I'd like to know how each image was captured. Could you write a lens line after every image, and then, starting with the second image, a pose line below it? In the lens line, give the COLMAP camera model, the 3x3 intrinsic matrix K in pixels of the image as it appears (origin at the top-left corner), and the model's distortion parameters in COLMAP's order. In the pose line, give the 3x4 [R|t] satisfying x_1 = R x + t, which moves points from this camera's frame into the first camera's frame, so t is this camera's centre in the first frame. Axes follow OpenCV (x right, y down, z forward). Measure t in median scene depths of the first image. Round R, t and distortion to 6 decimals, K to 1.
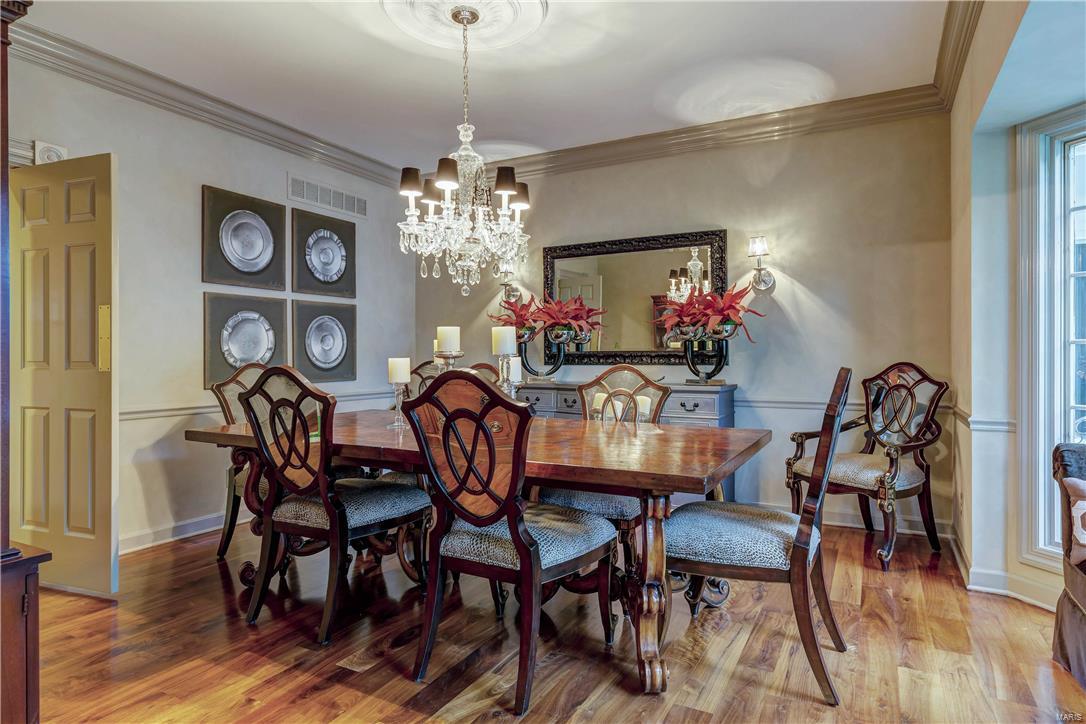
lens RADIAL K [[626.6, 0, 547.6], [0, 626.6, 356.7], [0, 0, 1]] dist [0.003359, 0.001304]
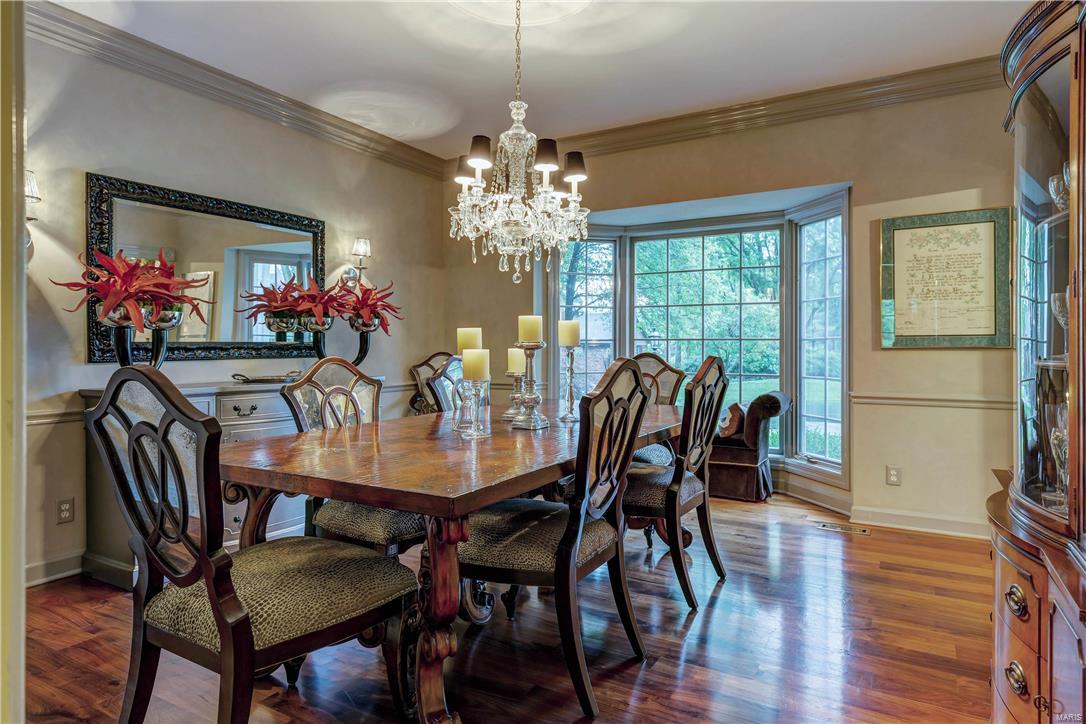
lens RADIAL K [[626.6, 0, 548.5], [0, 626.6, 356.9], [0, 0, 1]] dist [0.003359, 0.001304]
pose [[0.028389, -0.015469, 0.999477, -0.729471], [0.004934, 0.999870, 0.015335, -0.000195], [-0.999585, 0.004496, 0.028462, 0.628756]]
